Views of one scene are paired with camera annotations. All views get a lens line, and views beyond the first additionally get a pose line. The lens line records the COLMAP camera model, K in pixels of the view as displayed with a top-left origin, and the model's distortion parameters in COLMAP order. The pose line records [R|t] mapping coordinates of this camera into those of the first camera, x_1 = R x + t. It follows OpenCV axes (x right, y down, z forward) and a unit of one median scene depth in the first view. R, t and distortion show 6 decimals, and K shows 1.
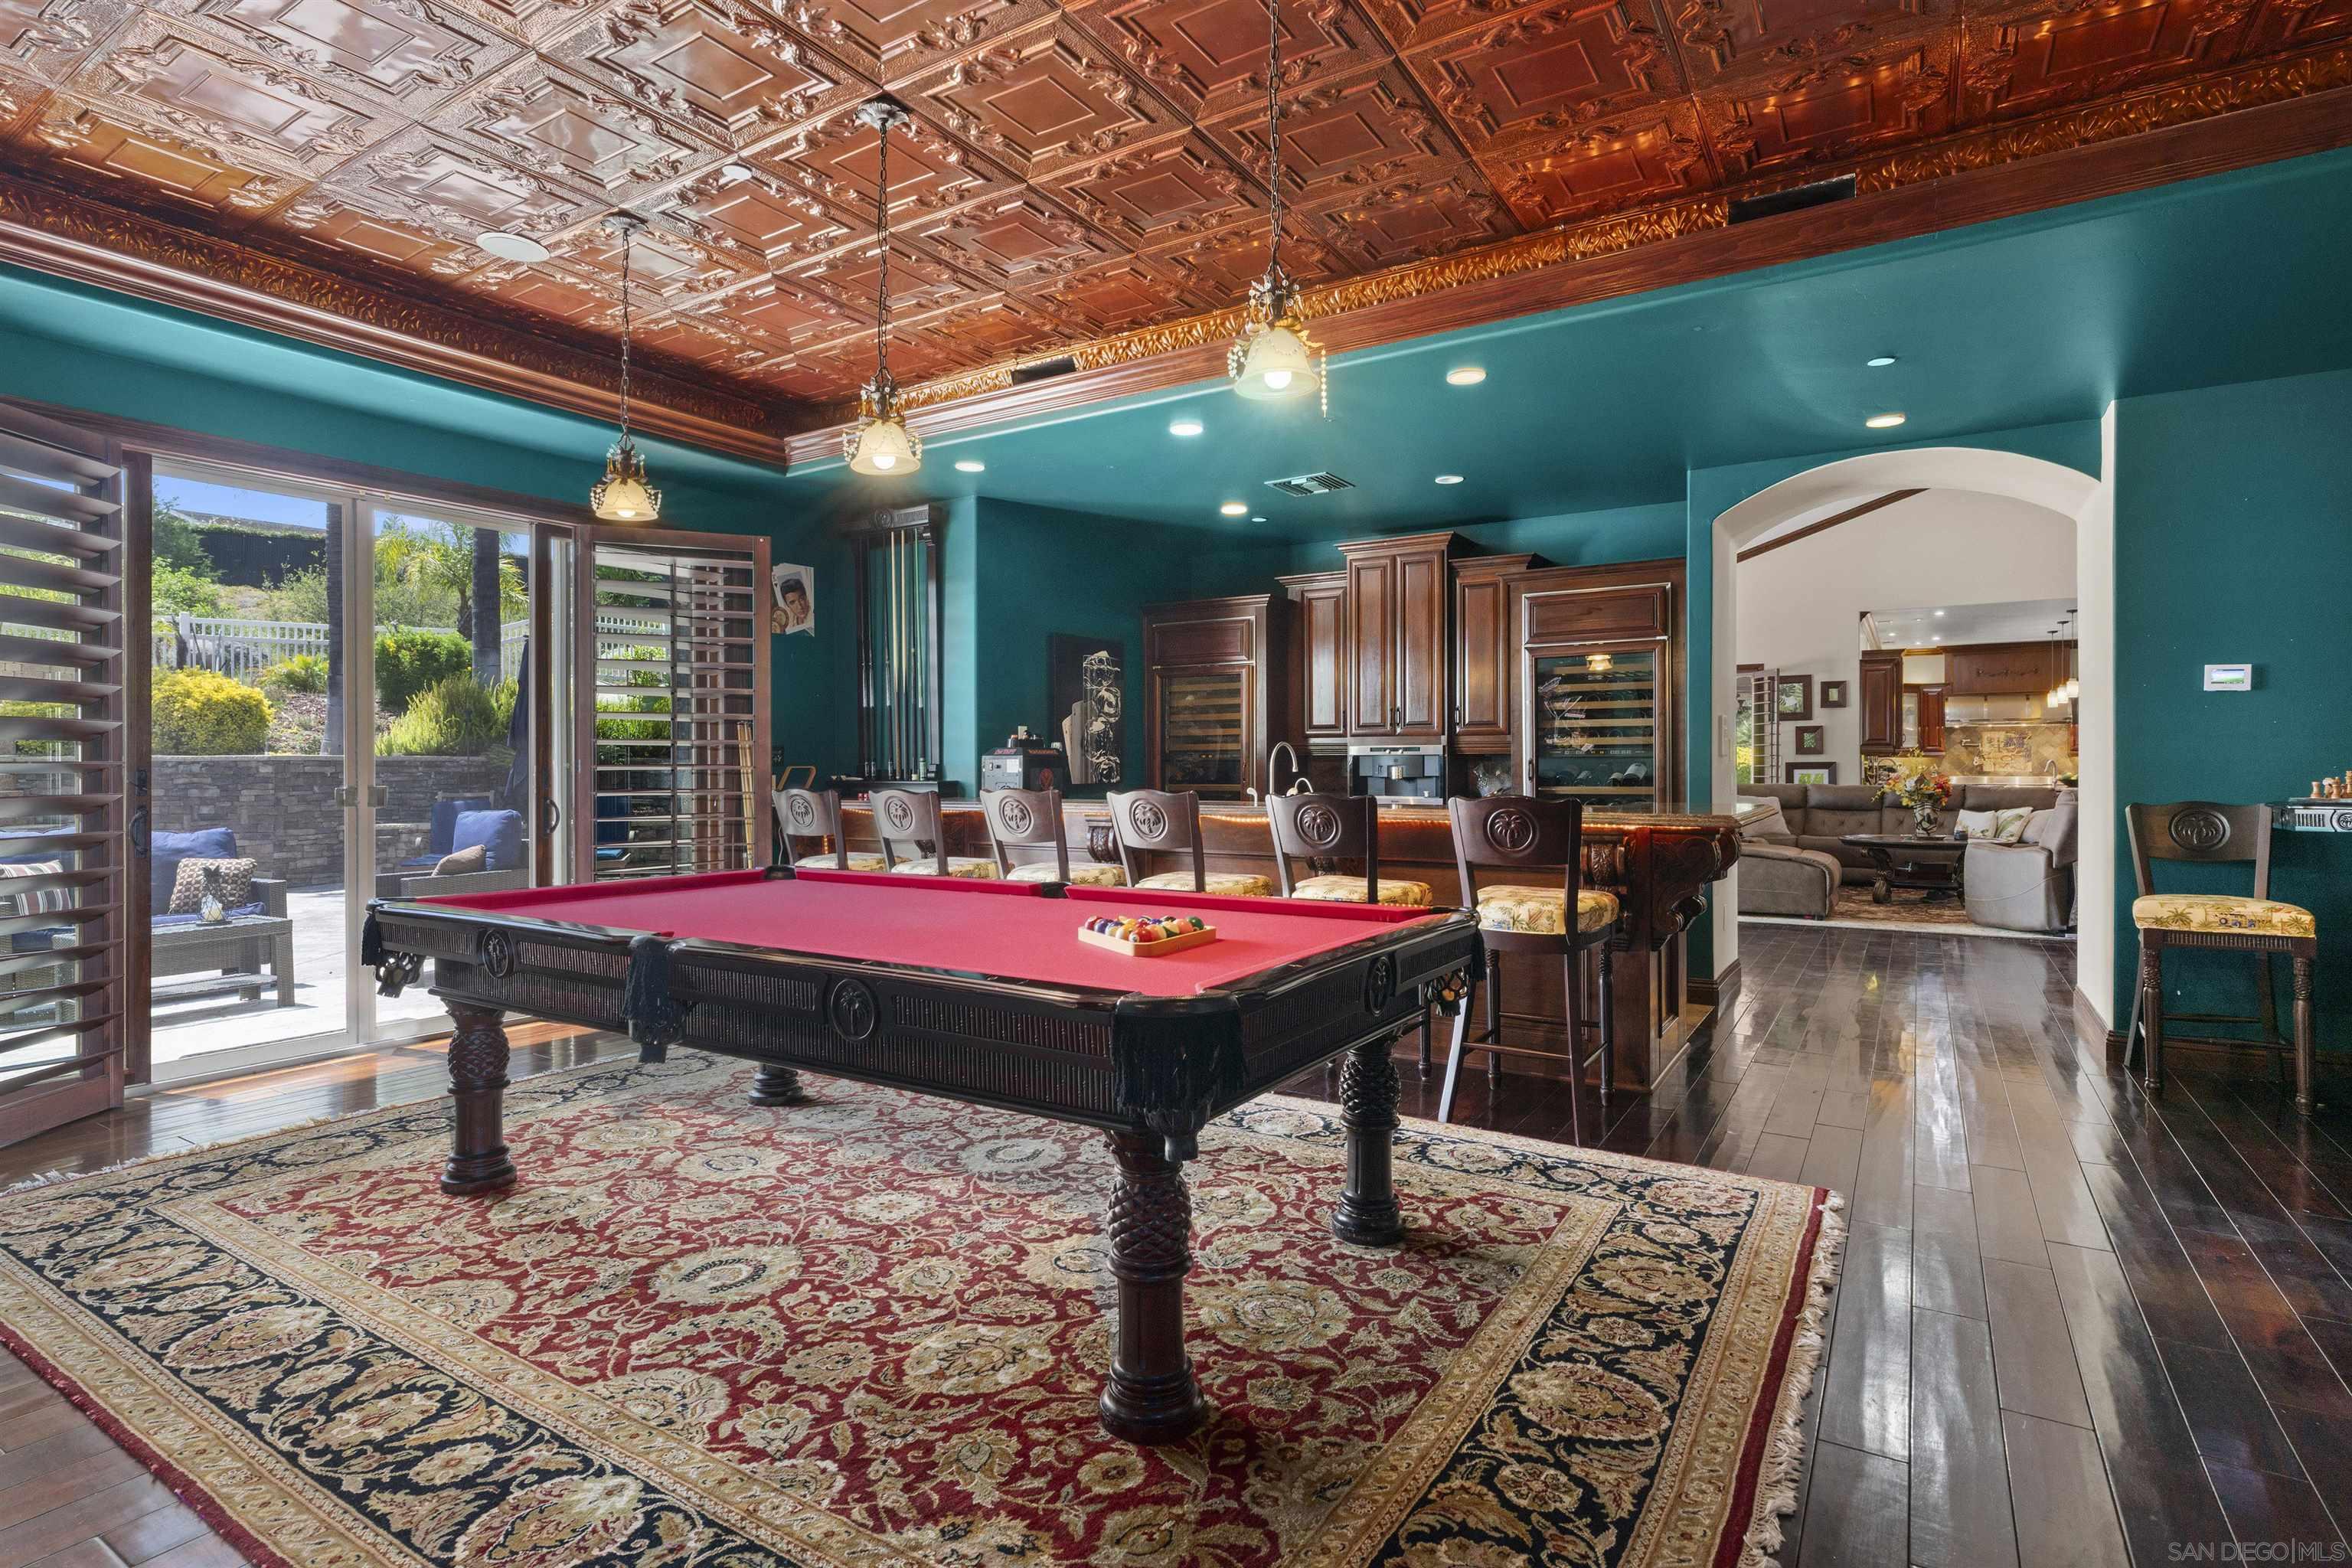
lens RADIAL K [[1201.7, 0, 1161.1], [0, 1201.7, 737.9], [0, 0, 1]] dist [-0.002758, 0.000088]
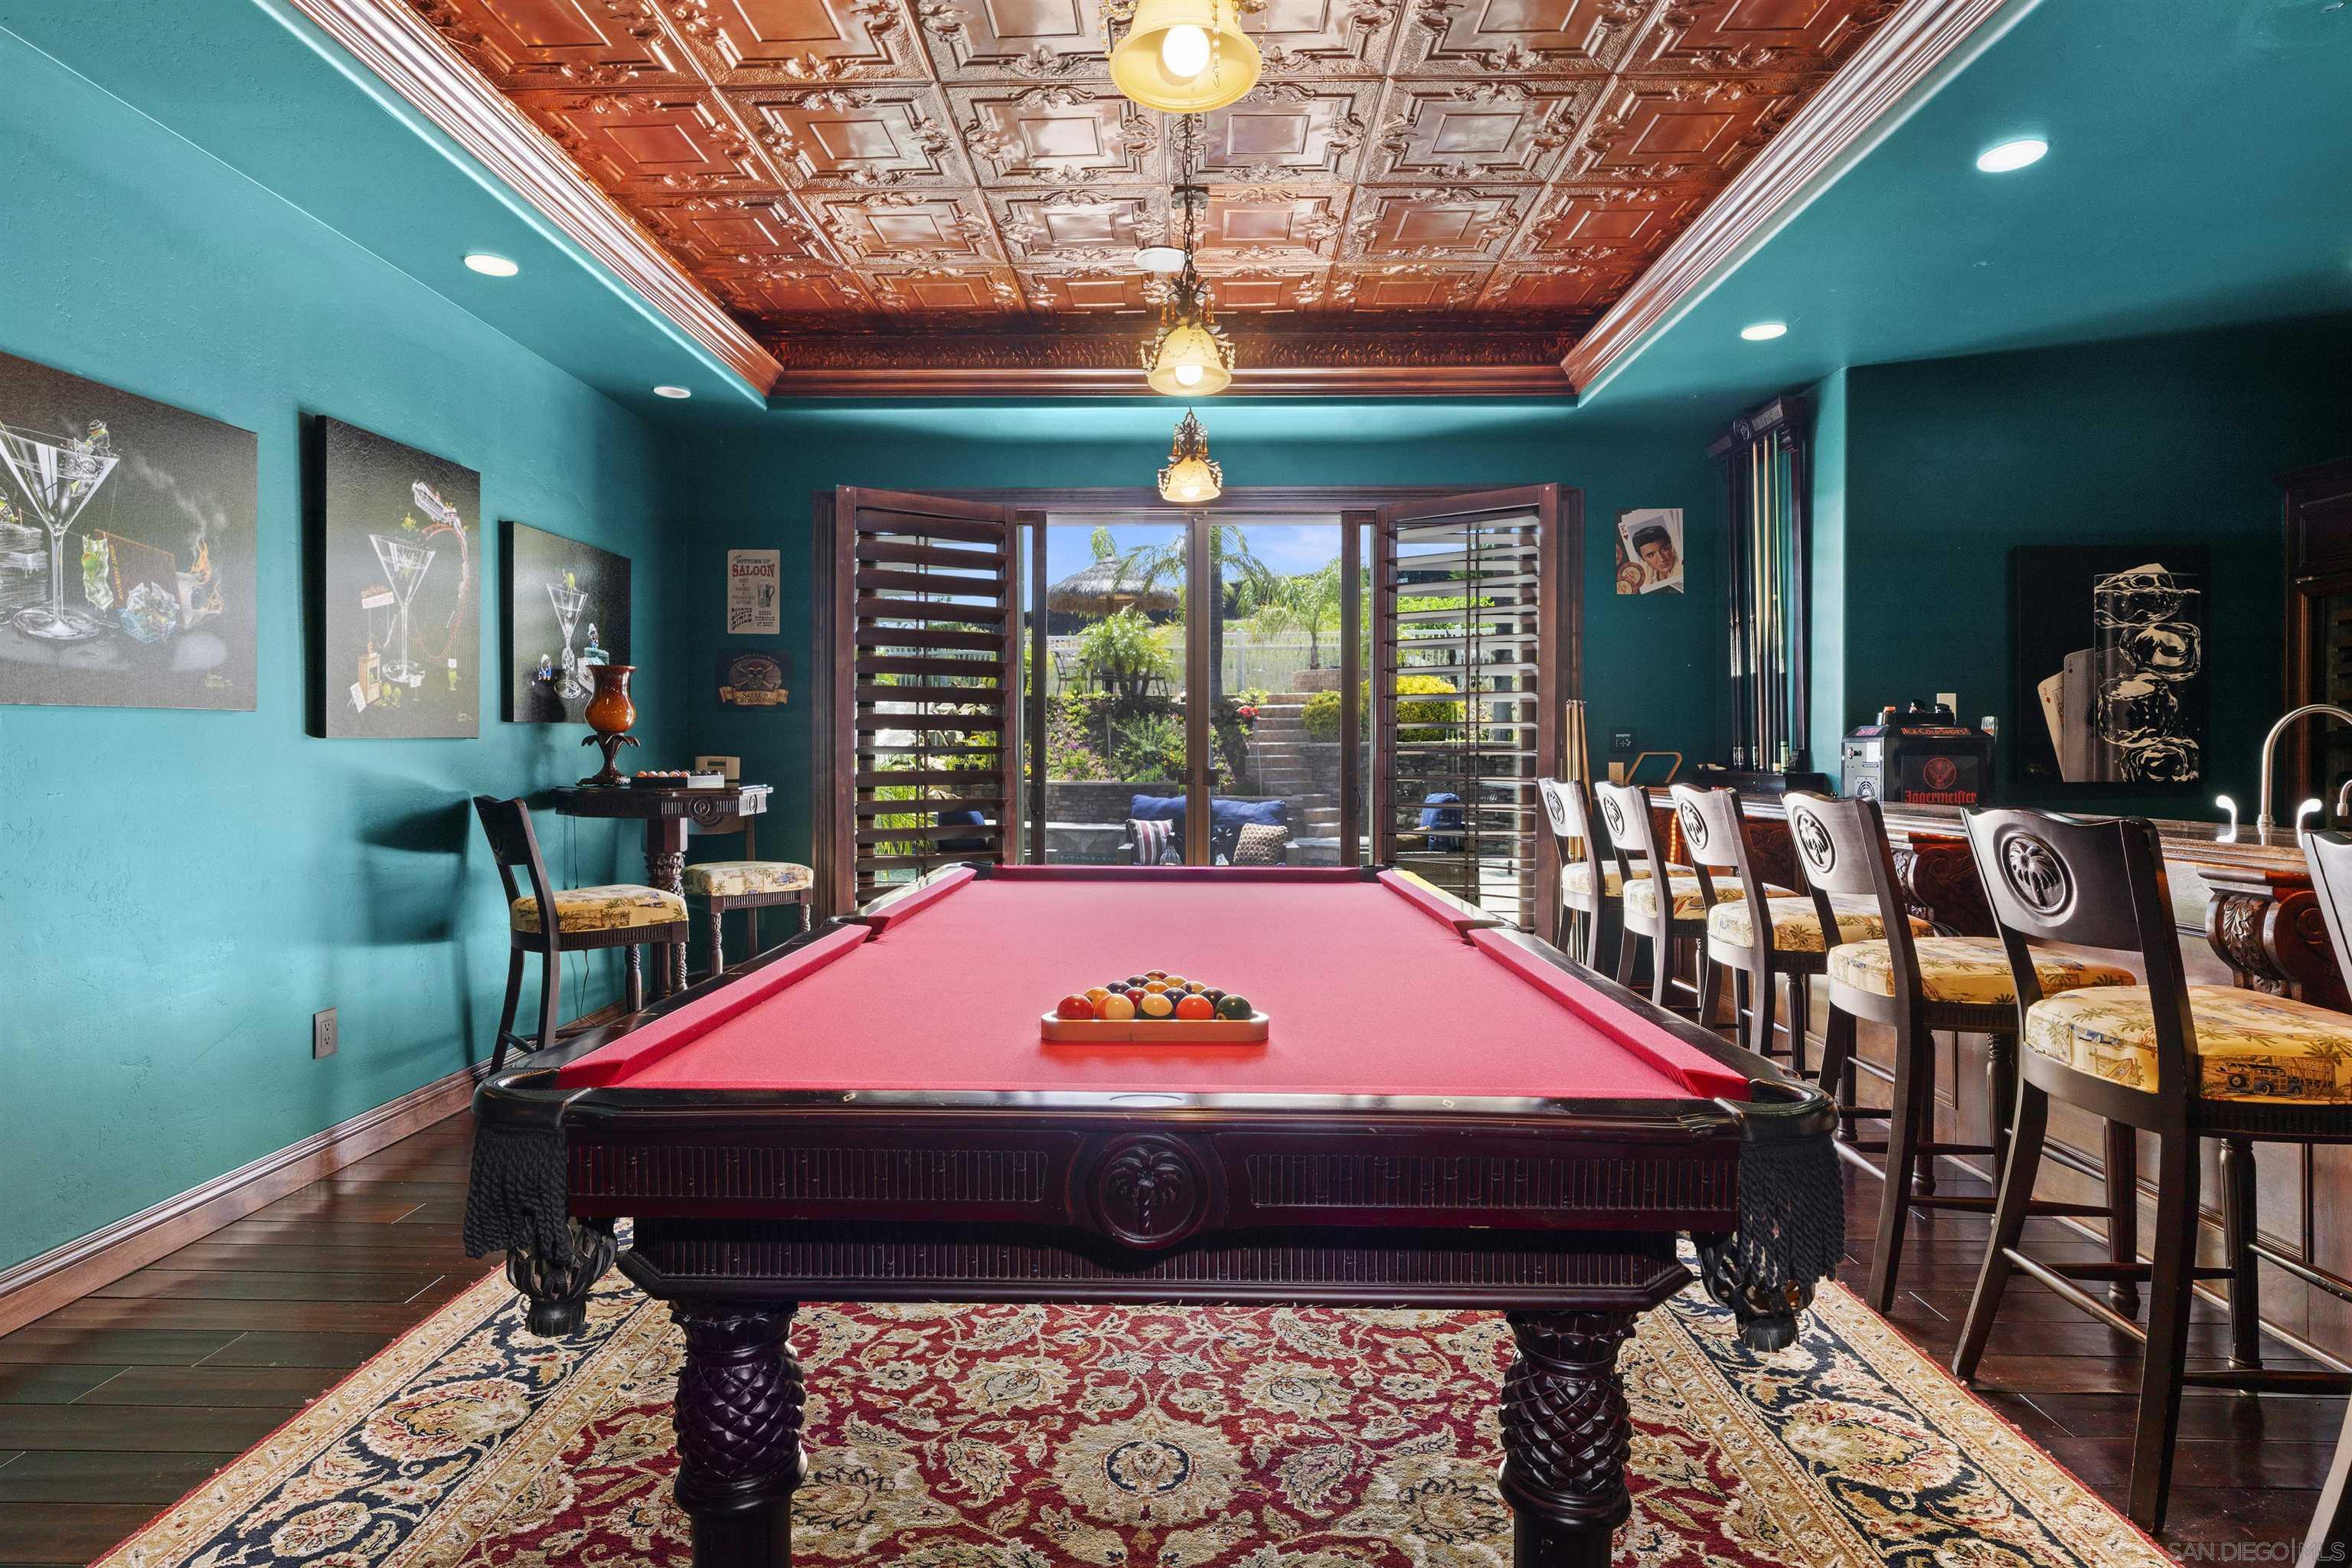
lens RADIAL K [[1201.7, 0, 1161.1], [0, 1201.7, 737.9], [0, 0, 1]] dist [-0.002758, 0.000088]
pose [[0.515161, -0.007062, -0.857064, 0.420555], [0.016527, 0.999862, 0.001696, 0.012099], [0.856934, -0.015038, 0.515207, 0.516285]]
